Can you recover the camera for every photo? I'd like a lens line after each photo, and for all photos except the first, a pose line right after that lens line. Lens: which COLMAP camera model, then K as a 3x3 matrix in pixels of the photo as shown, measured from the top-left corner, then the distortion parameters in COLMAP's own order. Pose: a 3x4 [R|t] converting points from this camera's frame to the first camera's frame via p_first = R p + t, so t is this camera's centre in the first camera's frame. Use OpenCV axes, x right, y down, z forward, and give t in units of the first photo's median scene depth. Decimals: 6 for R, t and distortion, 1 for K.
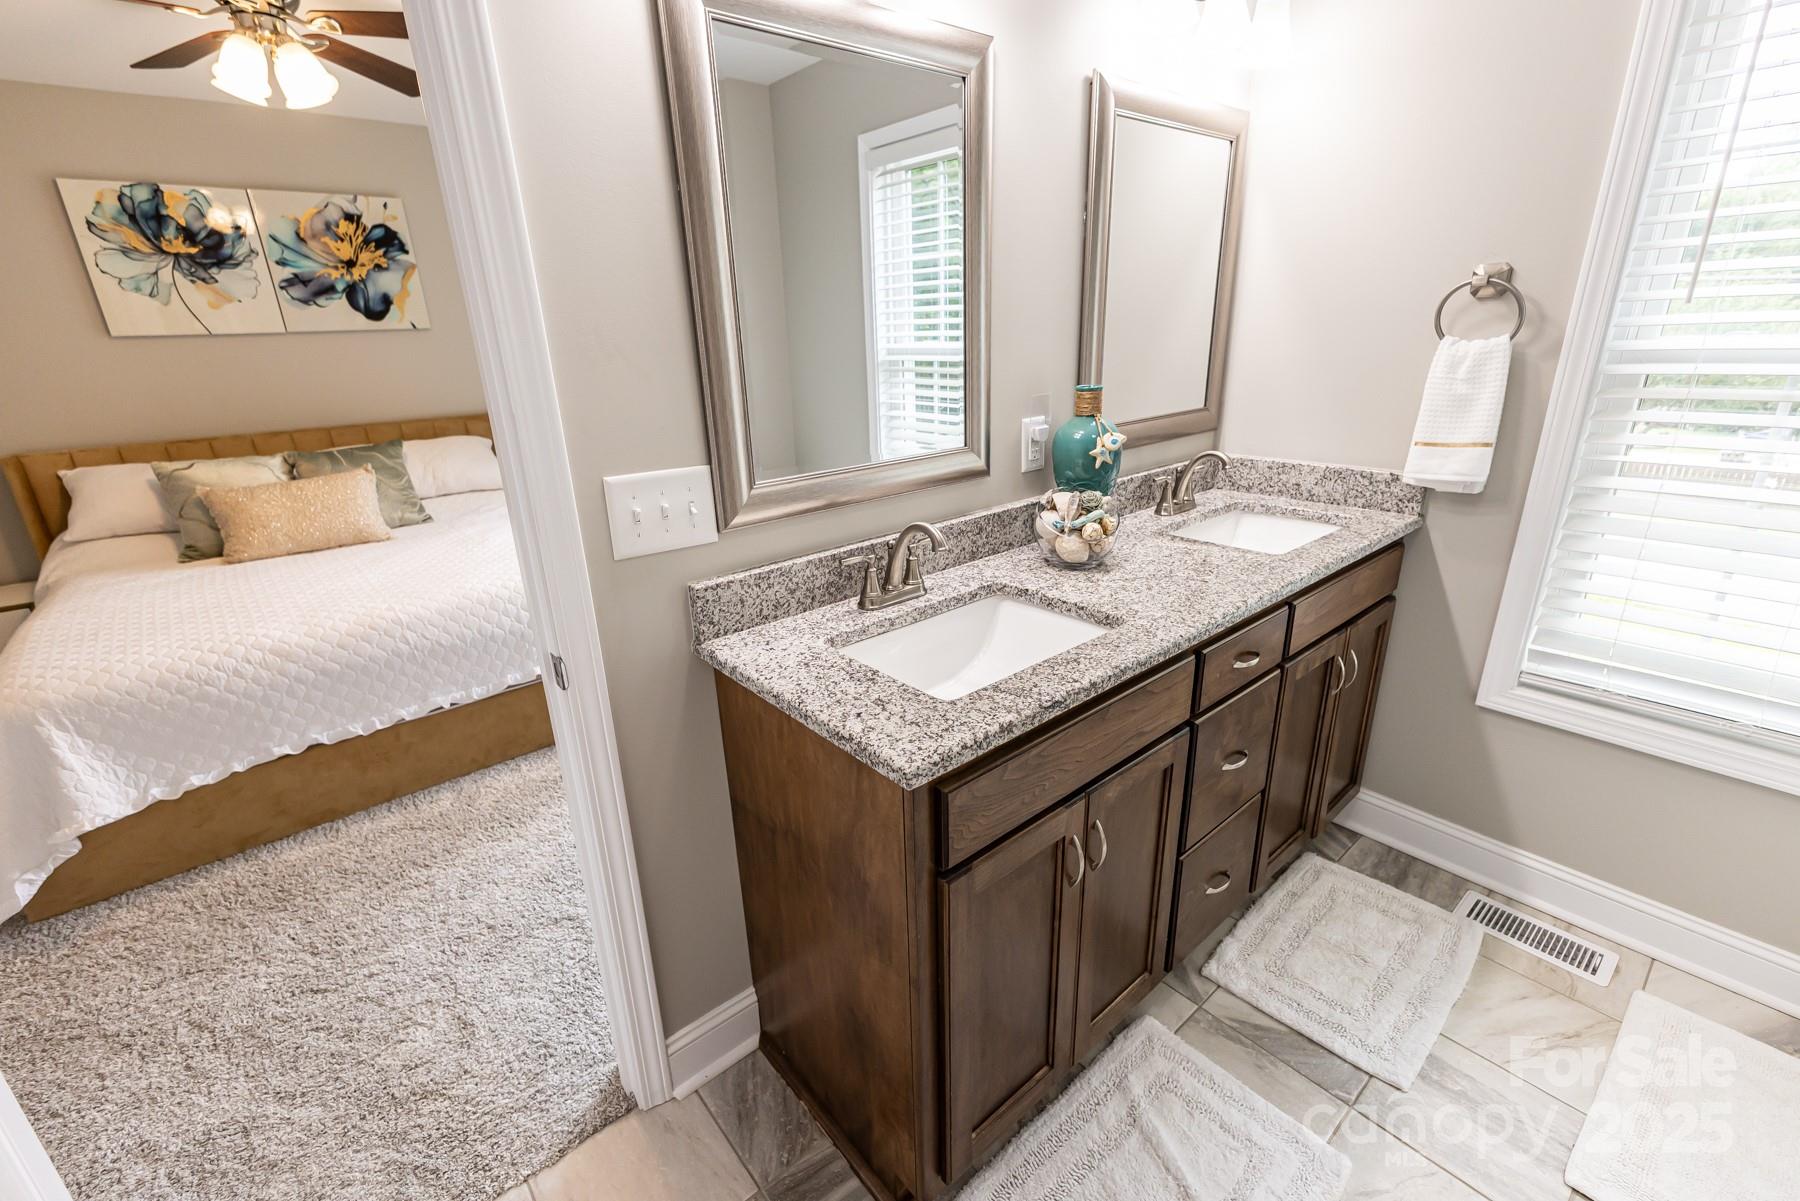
lens RADIAL K [[777.4, 0, 900.5], [0, 777.4, 597.4], [0, 0, 1]] dist [0.001235, 0.000152]
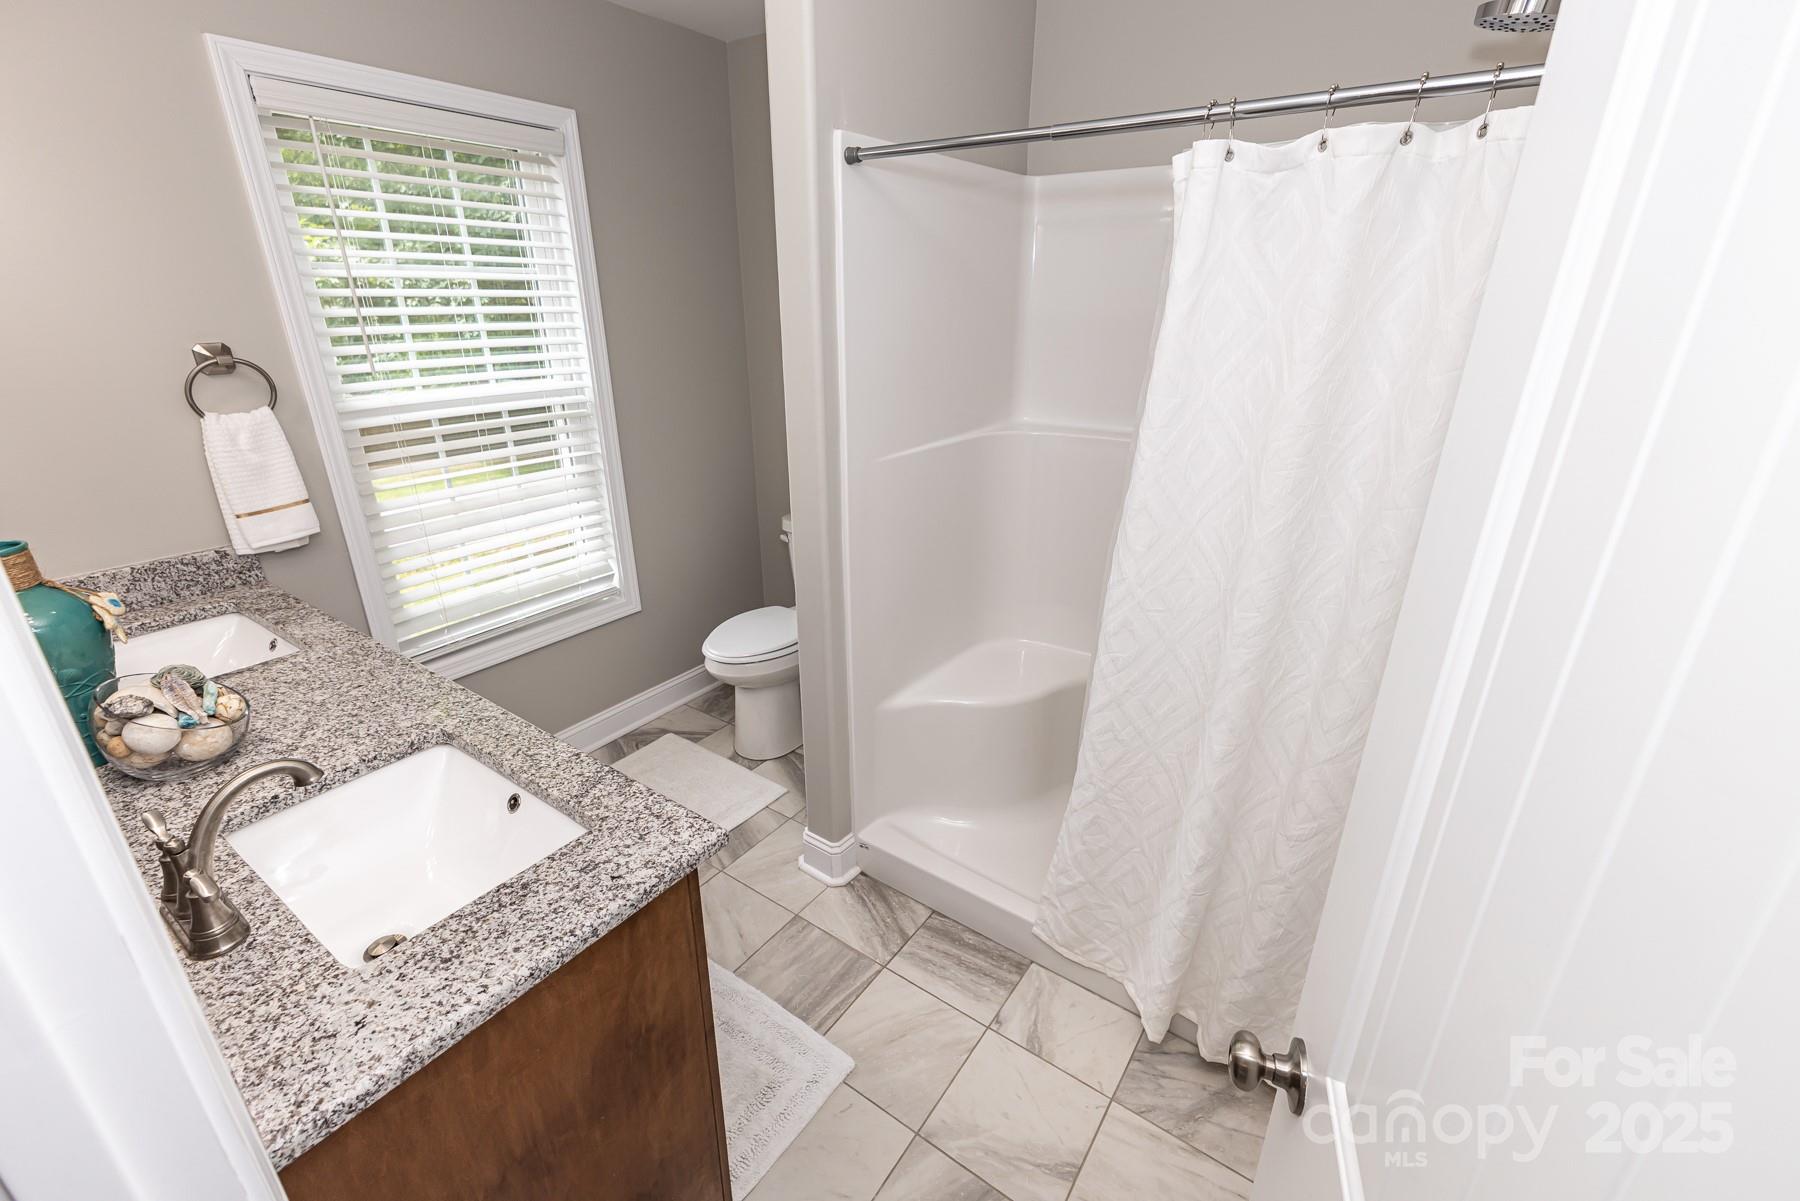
lens RADIAL K [[777.4, 0, 893.4], [0, 777.4, 601.5], [0, 0, 1]] dist [0.001235, 0.000152]
pose [[-0.252120, -0.328926, 0.910079, -0.826482], [0.323249, 0.857812, 0.399585, -0.377372], [-0.912111, 0.394926, -0.109946, 0.620277]]
